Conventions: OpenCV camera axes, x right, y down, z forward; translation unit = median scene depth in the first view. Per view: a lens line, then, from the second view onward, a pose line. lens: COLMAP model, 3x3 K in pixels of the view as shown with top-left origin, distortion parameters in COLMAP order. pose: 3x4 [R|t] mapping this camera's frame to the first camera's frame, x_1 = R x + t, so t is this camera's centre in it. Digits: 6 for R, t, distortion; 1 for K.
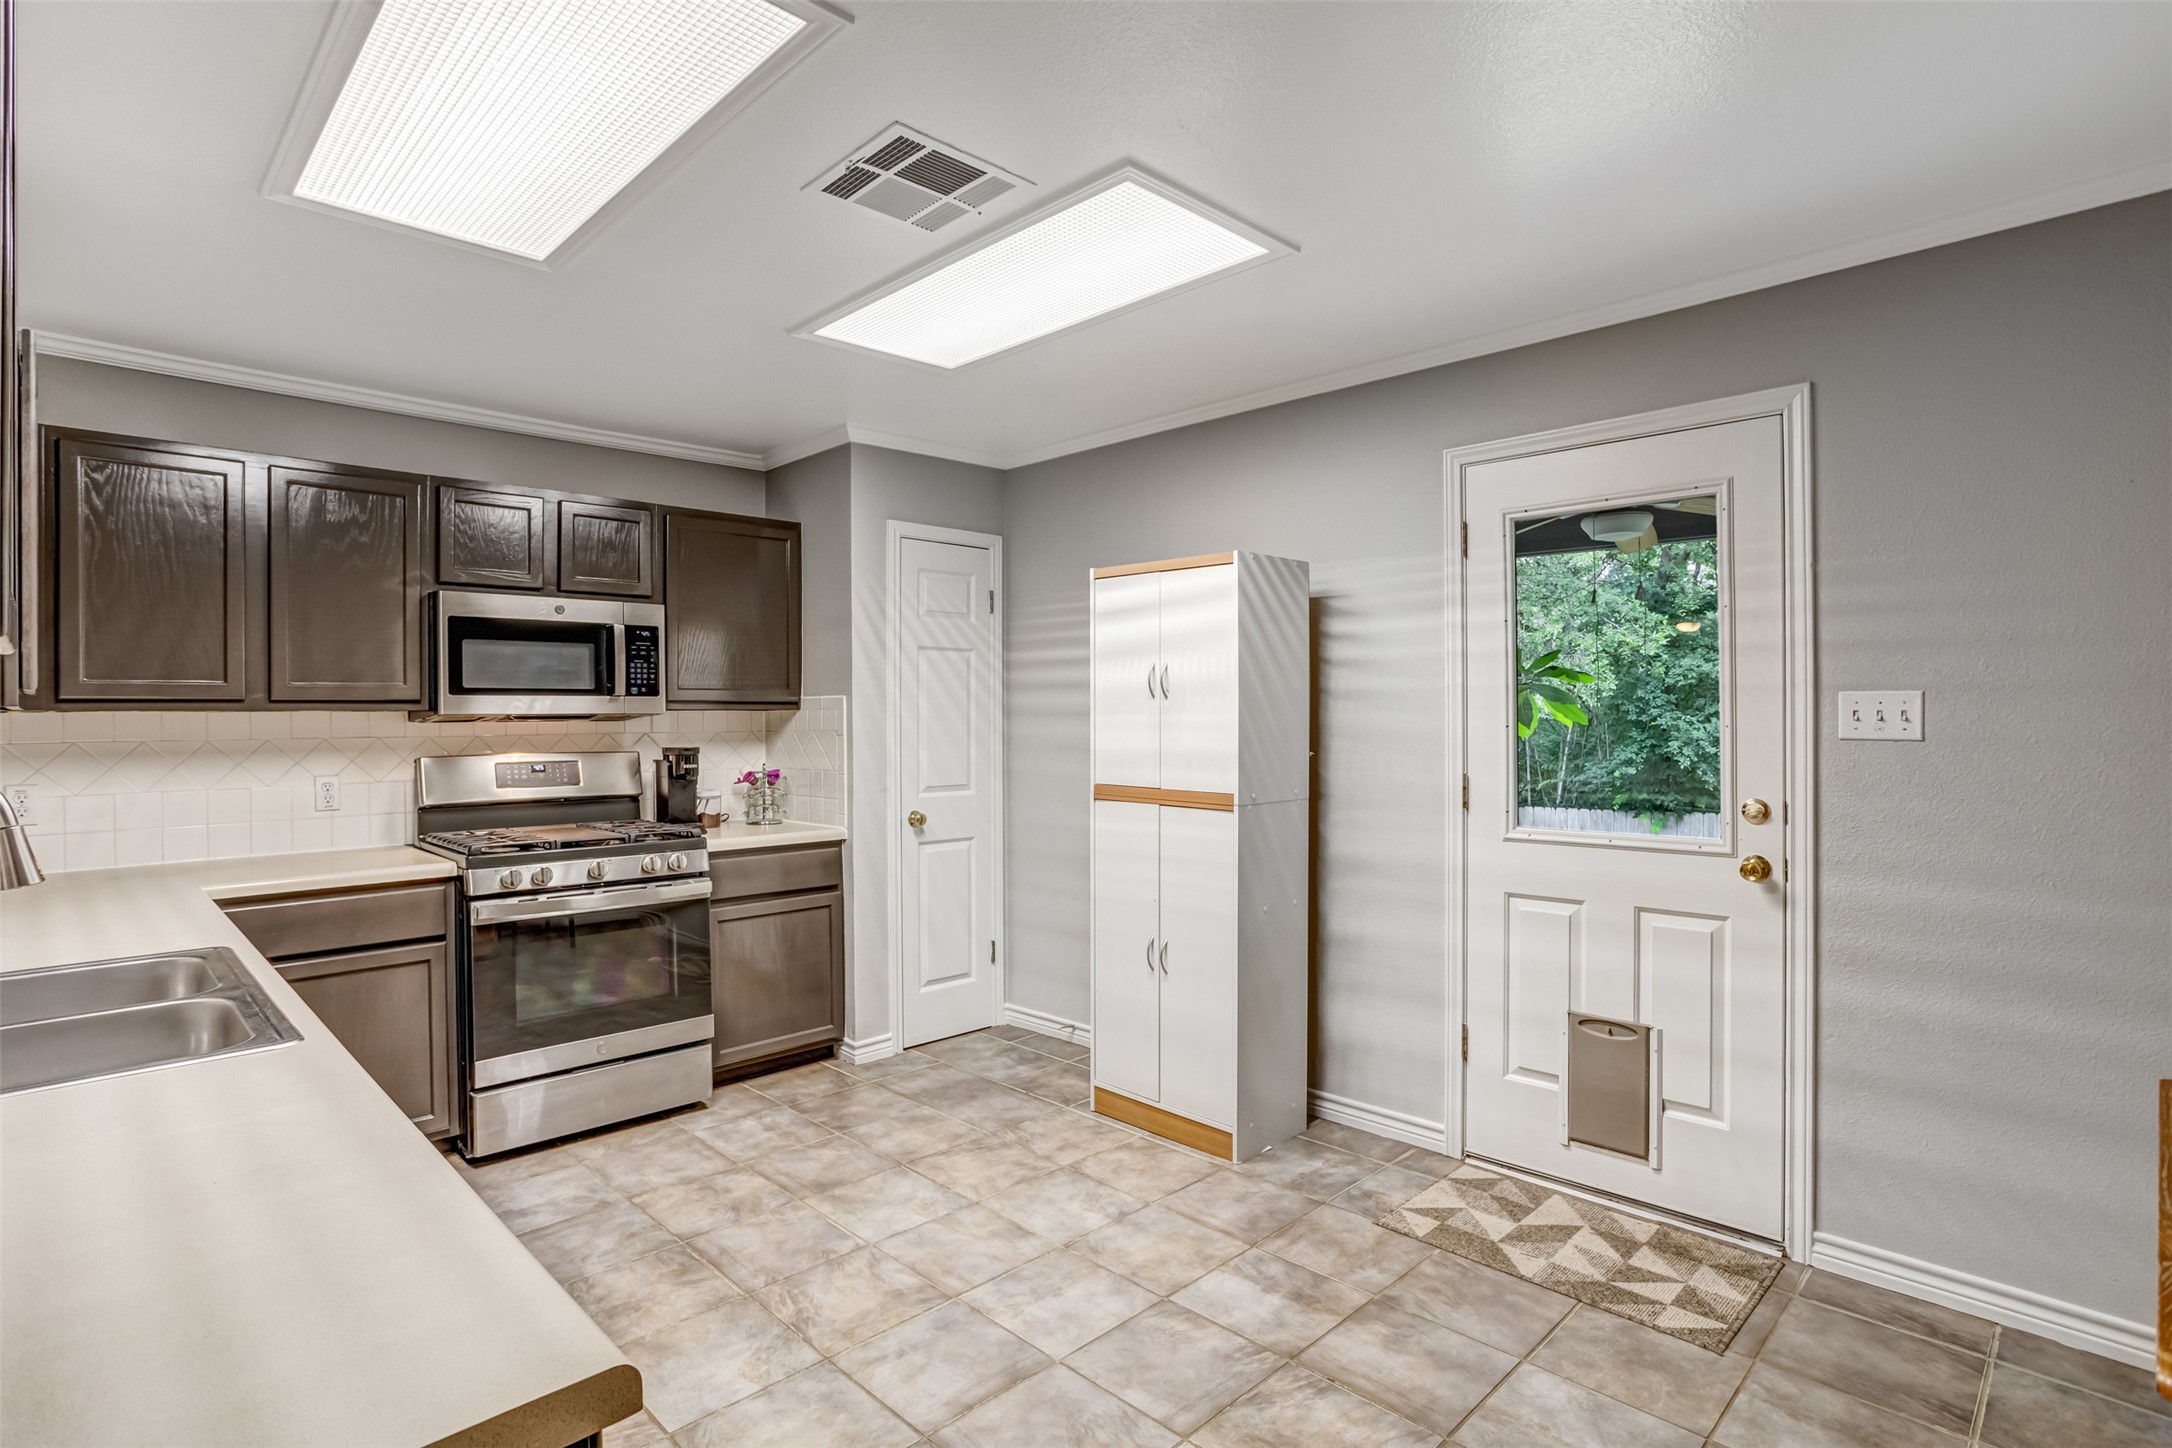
lens RADIAL K [[1092.9, 0, 1055.2], [0, 1092.9, 710.1], [0, 0, 1]] dist [-0.001455, 0.000726]
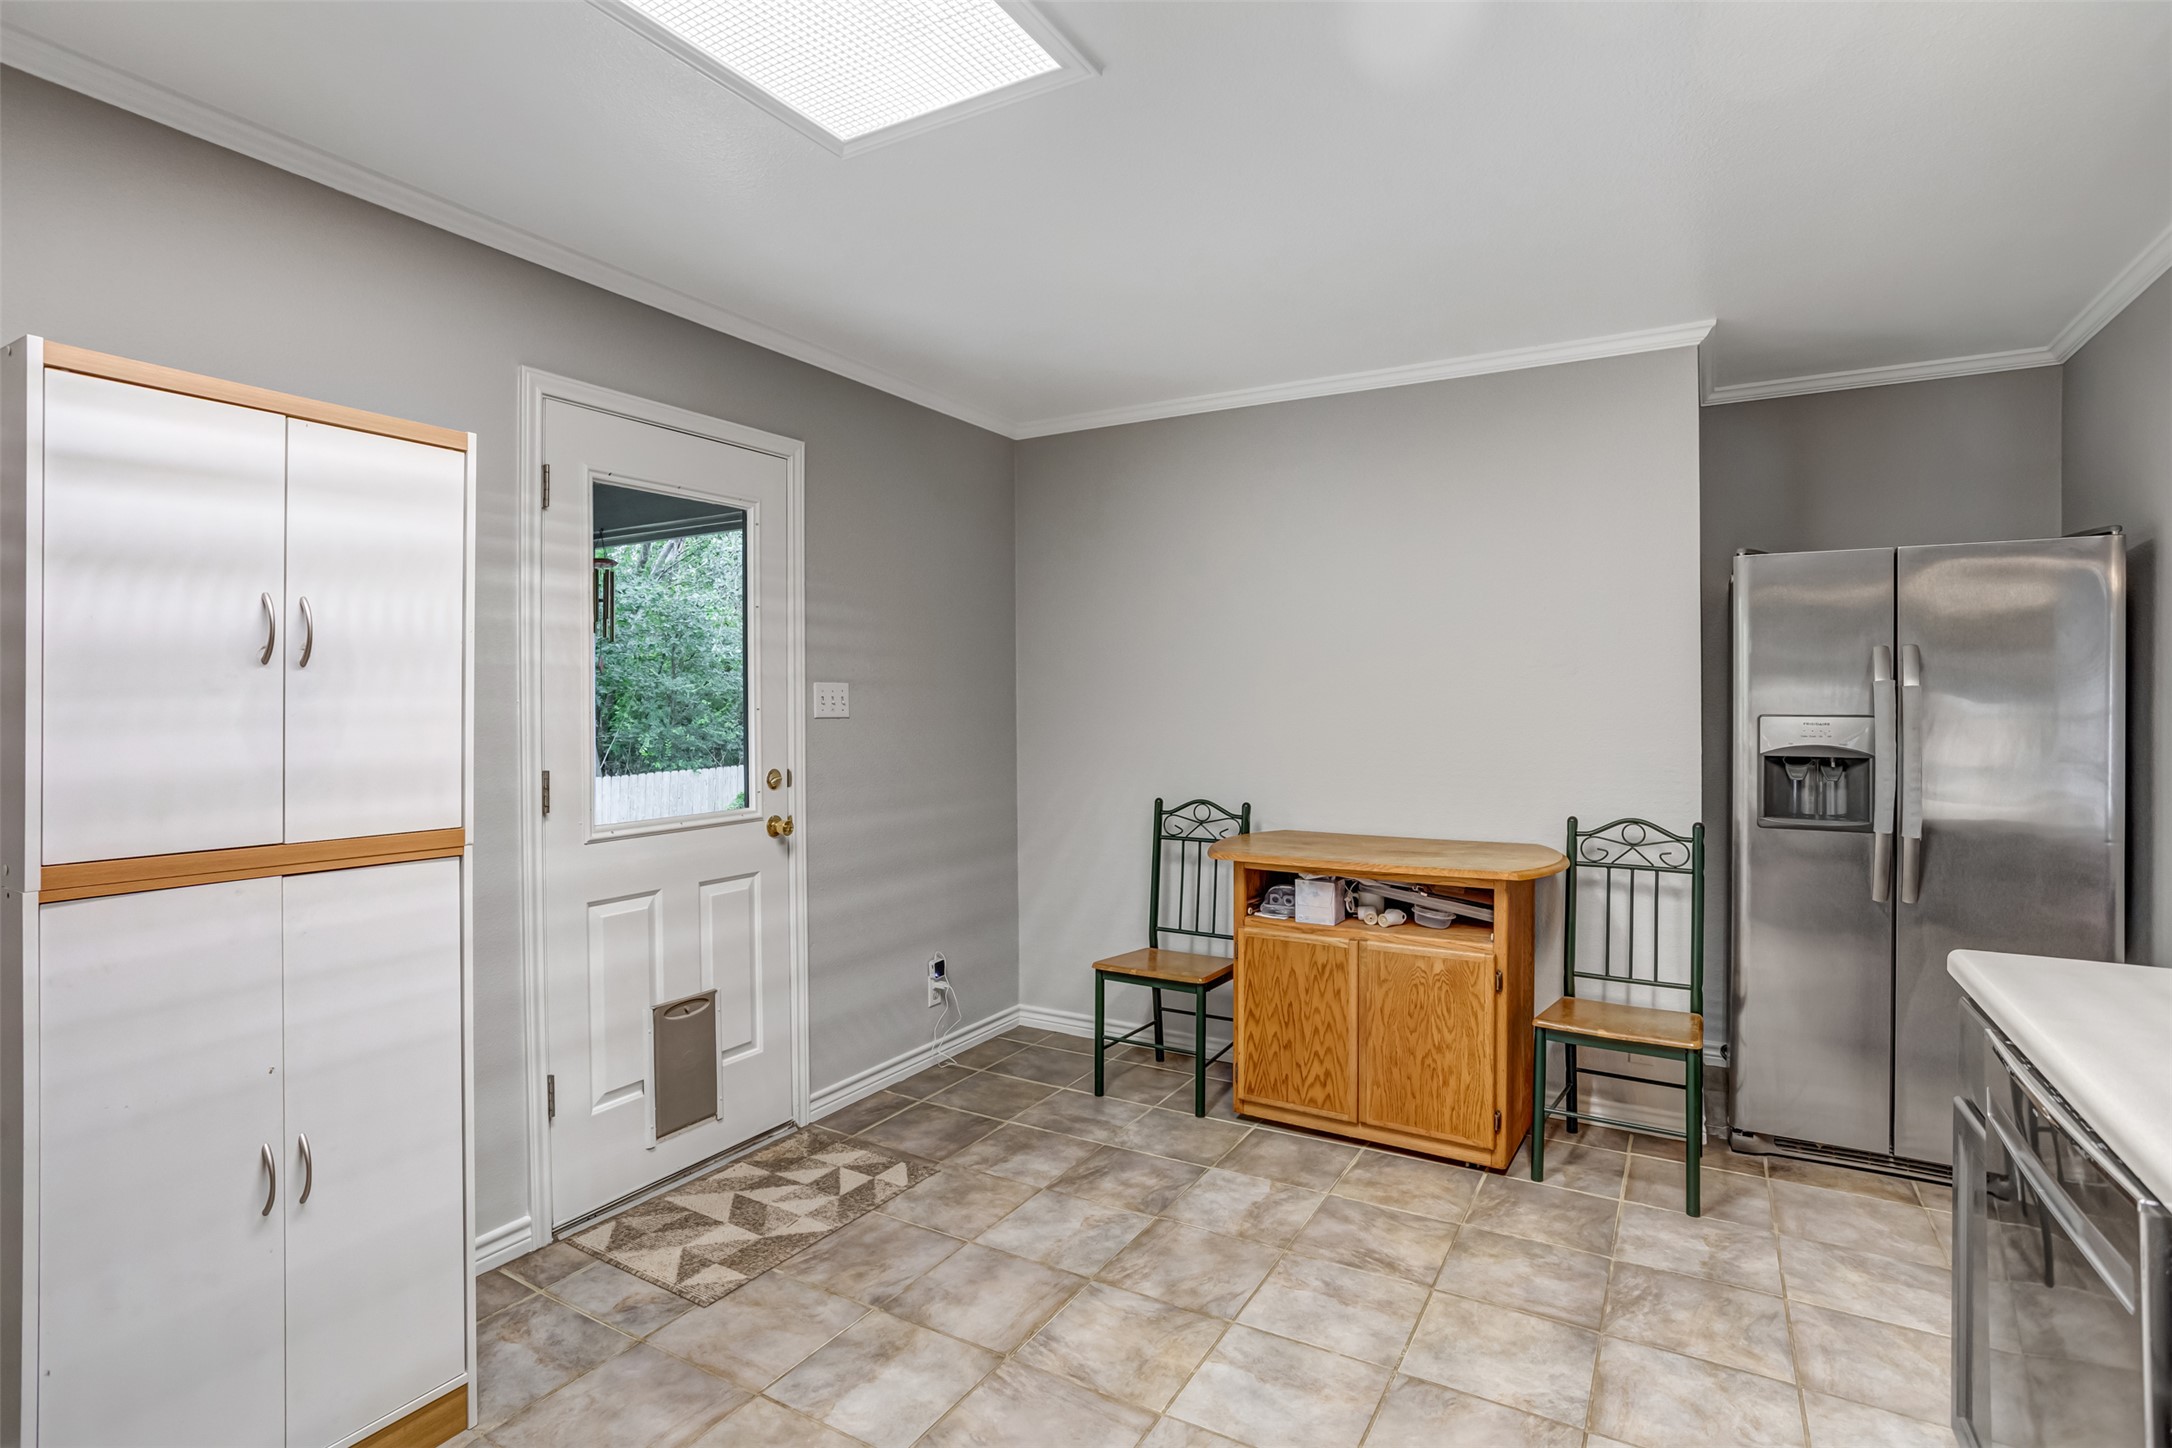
lens RADIAL K [[1092.9, 0, 1055.2], [0, 1092.9, 710.1], [0, 0, 1]] dist [-0.001455, 0.000726]
pose [[-0.253543, -0.005343, 0.967309, -0.609012], [0.000018, 0.999985, 0.005528, 0.008542], [-0.967324, 0.001419, -0.253539, 0.994874]]
